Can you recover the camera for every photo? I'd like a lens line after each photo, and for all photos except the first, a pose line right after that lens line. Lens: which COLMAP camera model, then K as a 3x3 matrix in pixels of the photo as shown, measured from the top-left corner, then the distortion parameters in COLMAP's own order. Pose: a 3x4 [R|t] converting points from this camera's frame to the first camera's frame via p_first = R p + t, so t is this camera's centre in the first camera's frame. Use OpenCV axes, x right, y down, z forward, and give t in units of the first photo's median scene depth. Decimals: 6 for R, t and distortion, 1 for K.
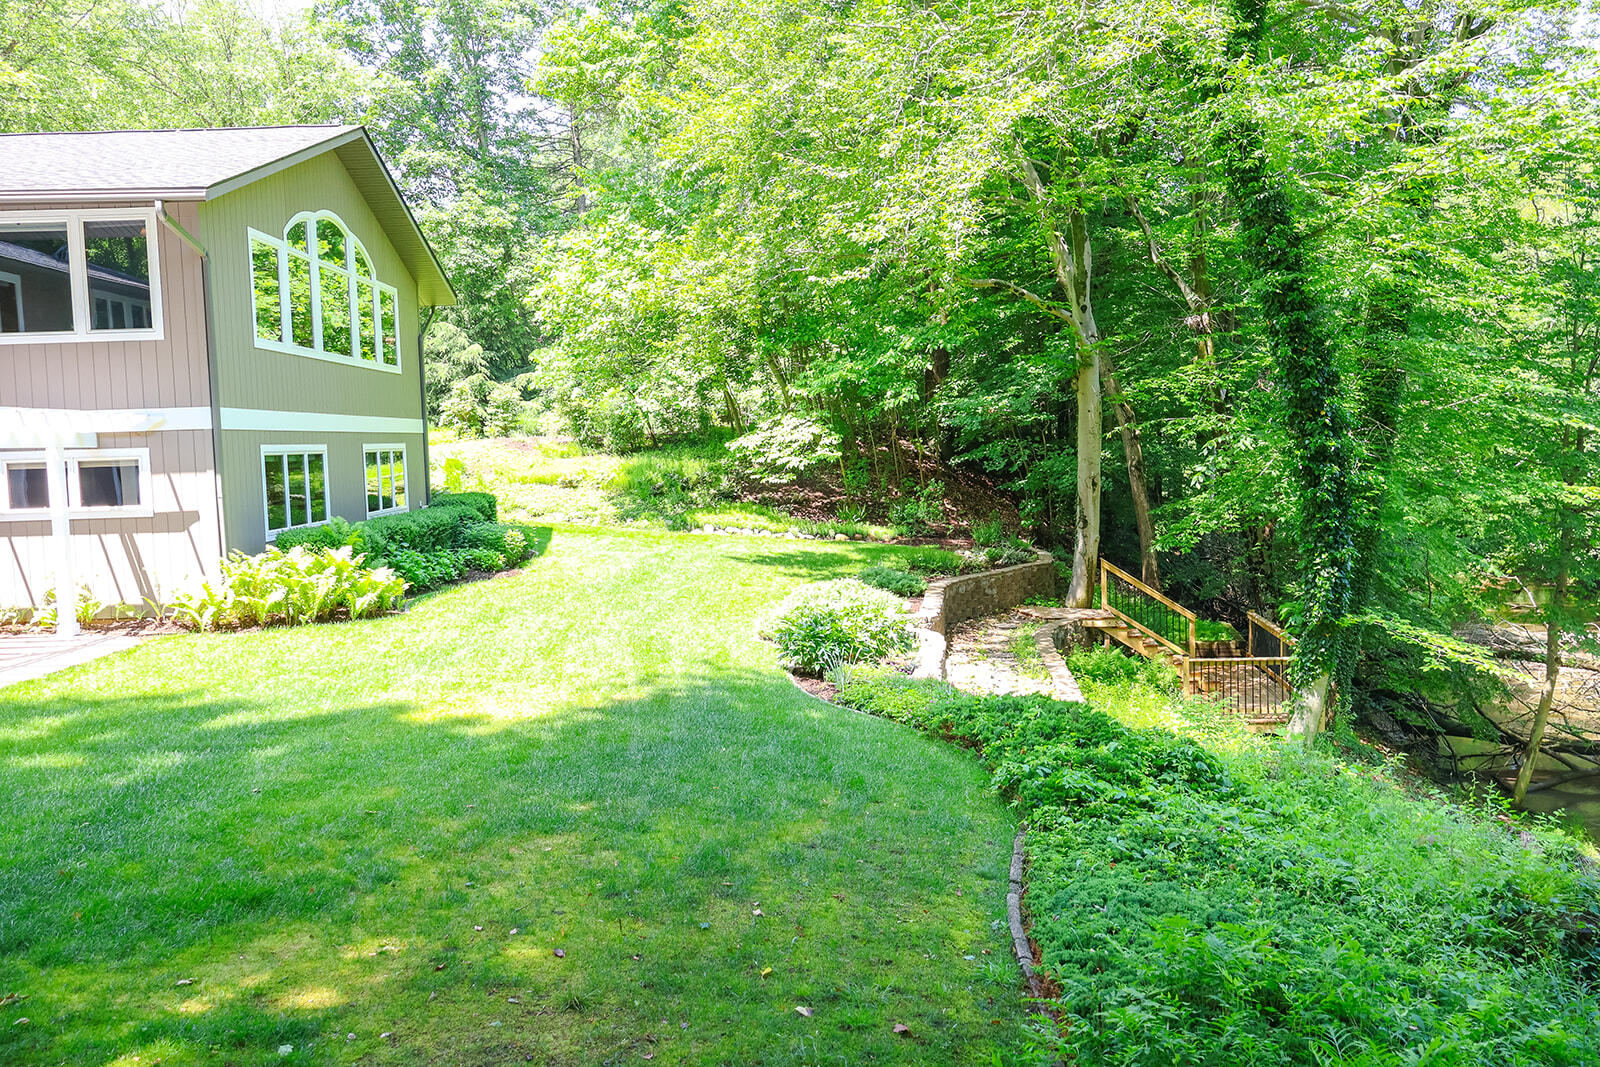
lens RADIAL K [[1334.2, 0, 821.4], [0, 1334.2, 536.6], [0, 0, 1]] dist [-0.008890, -0.001283]
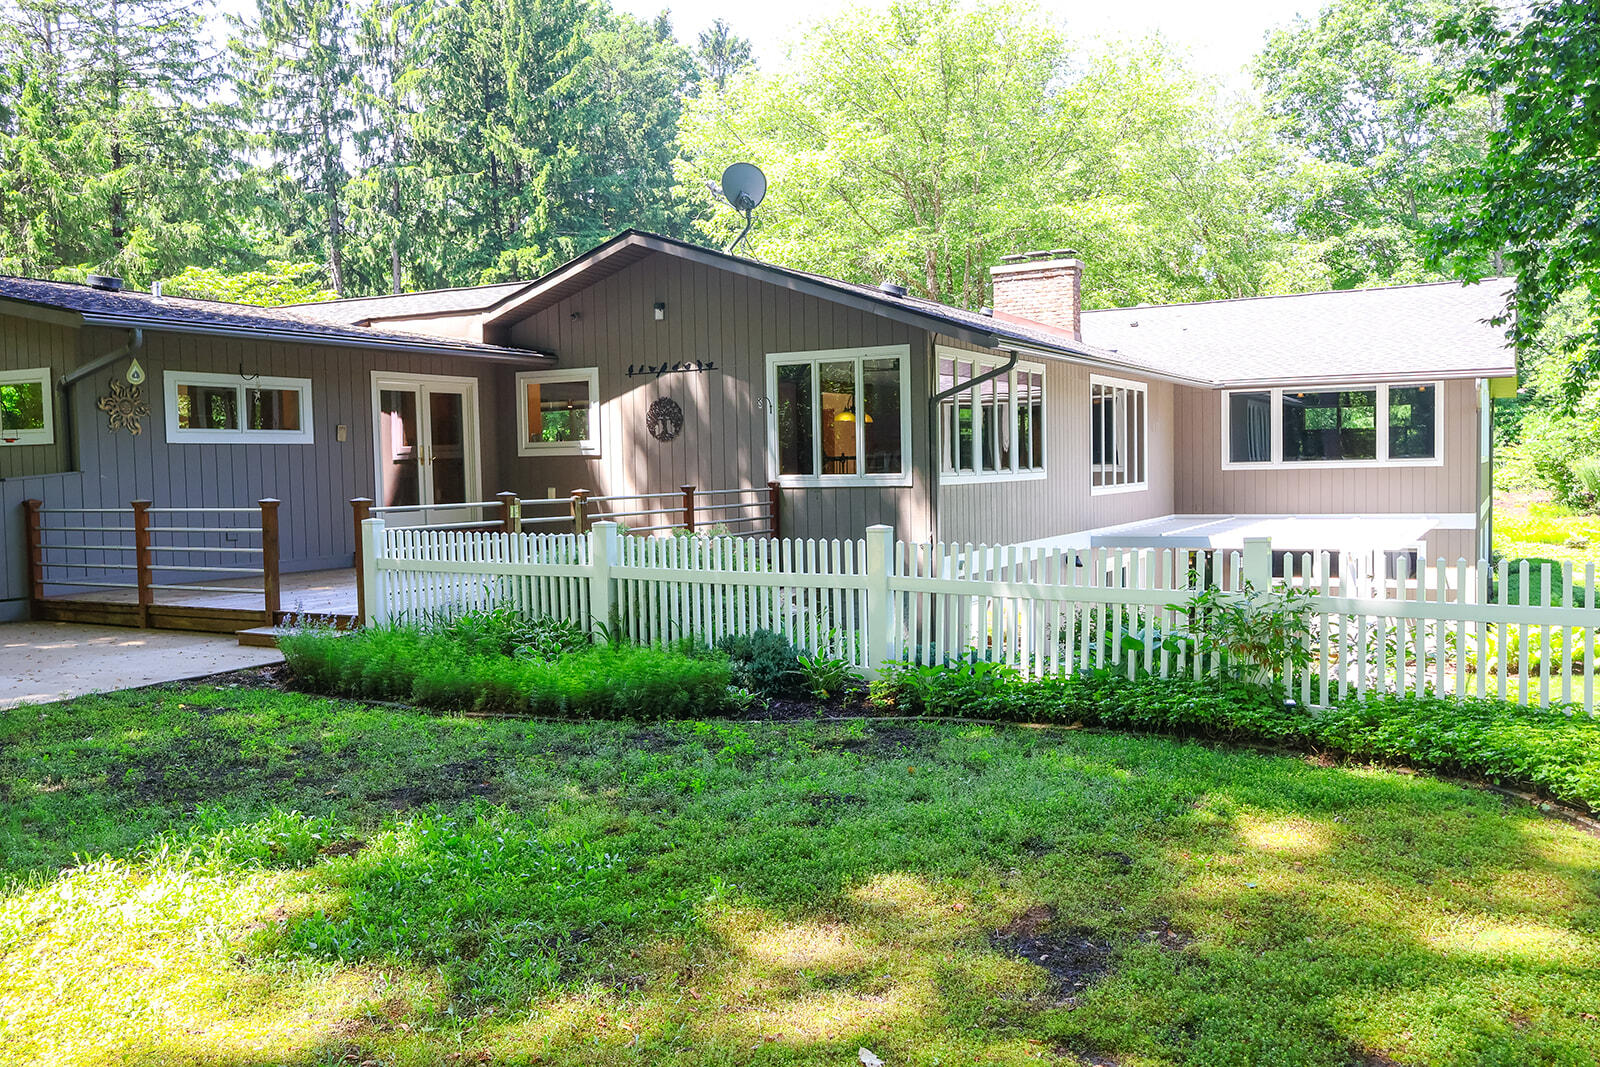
lens RADIAL K [[1334.2, 0, 821.4], [0, 1334.2, 536.6], [0, 0, 1]] dist [-0.008890, -0.001283]
pose [[0.861641, 0.038876, -0.506026, -0.196810], [-0.041185, 0.999130, 0.006632, -0.031955], [0.505844, 0.015127, 0.862493, -0.301621]]
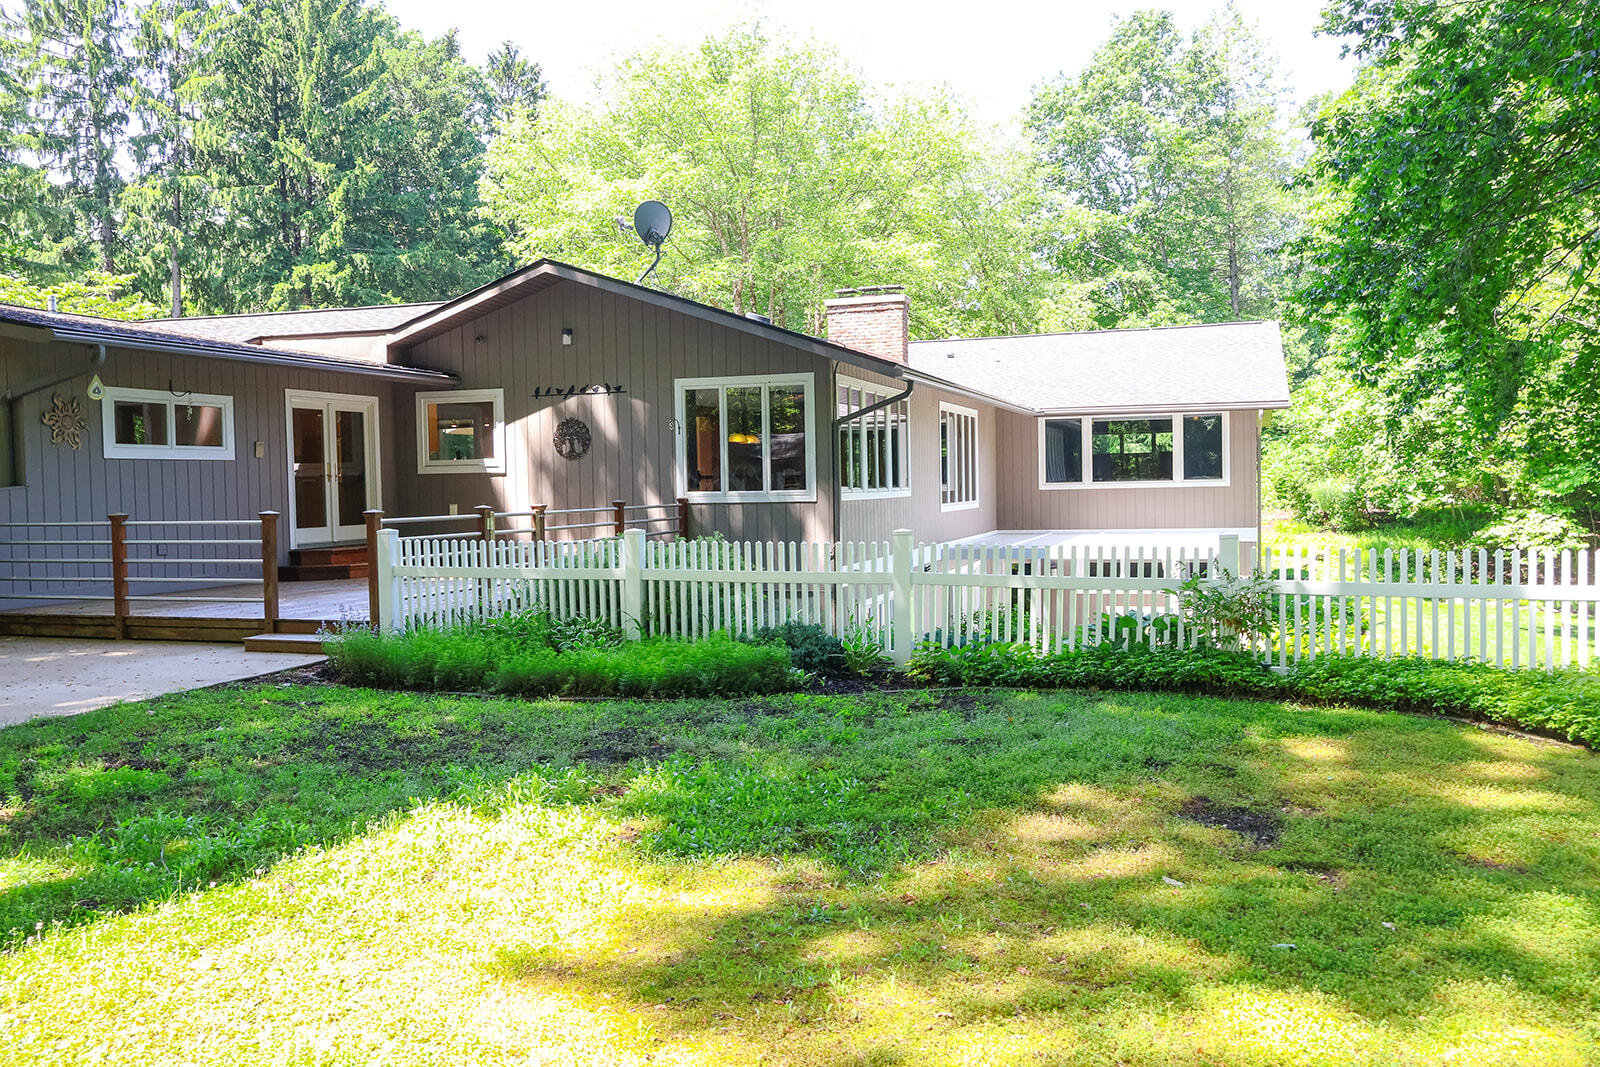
lens RADIAL K [[1334.2, 0, 821.4], [0, 1334.2, 536.6], [0, 0, 1]] dist [-0.008890, -0.001283]
pose [[0.942172, 0.025526, -0.334156, -0.238388], [-0.033377, 0.999285, -0.017774, -0.024420], [0.333463, 0.027899, 0.942350, -0.374412]]
